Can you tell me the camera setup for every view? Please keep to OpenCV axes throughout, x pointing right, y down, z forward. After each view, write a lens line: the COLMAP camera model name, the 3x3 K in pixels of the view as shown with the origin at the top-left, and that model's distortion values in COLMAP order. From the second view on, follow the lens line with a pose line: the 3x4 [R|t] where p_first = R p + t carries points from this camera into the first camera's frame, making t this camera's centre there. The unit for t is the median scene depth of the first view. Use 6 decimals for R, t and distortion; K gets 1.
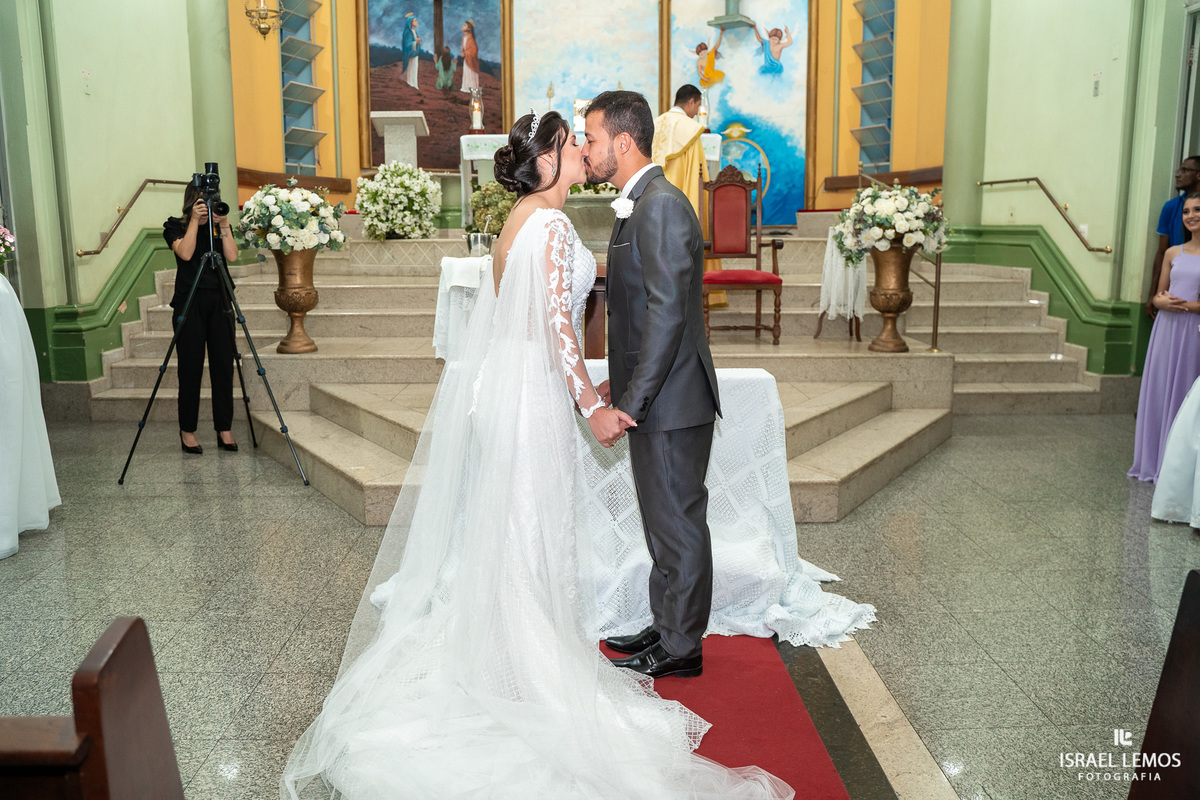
lens RADIAL K [[999.7, 0, 598.8], [0, 999.7, 402.9], [0, 0, 1]] dist [-0.102976, 0.041158]
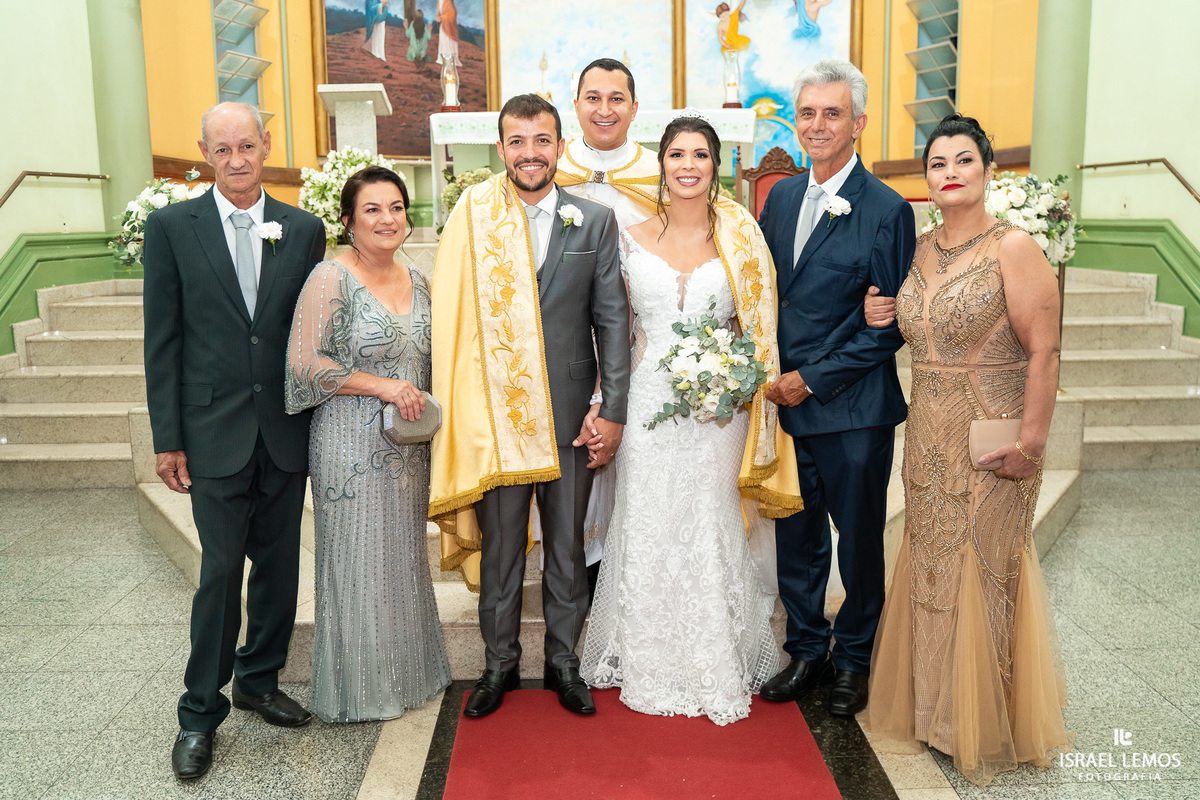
lens RADIAL K [[1057.3, 0, 598.3], [0, 1057.3, 395.3], [0, 0, 1]] dist [-0.085343, 0.065461]
pose [[0.999956, -0.009127, -0.002203, -0.002864], [0.009112, 0.999936, -0.006683, -0.026735], [0.002264, 0.006663, 0.999975, 0.115752]]
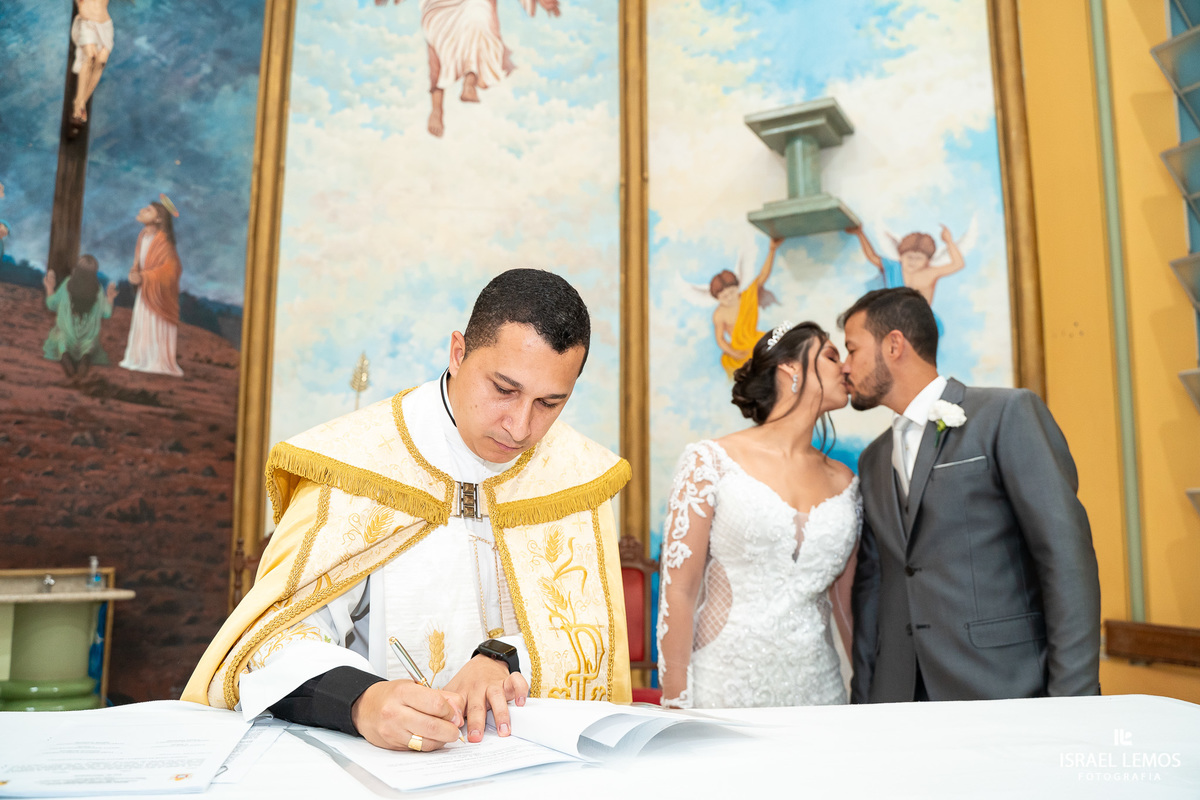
lens RADIAL K [[999.7, 0, 600.8], [0, 999.7, 398.7], [0, 0, 1]] dist [-0.102976, 0.041158]
pose [[0.996280, 0.021339, 0.083488, 0.018329], [0.004450, 0.954820, -0.297151, -0.195609], [-0.086057, 0.296417, 0.951174, 0.644999]]
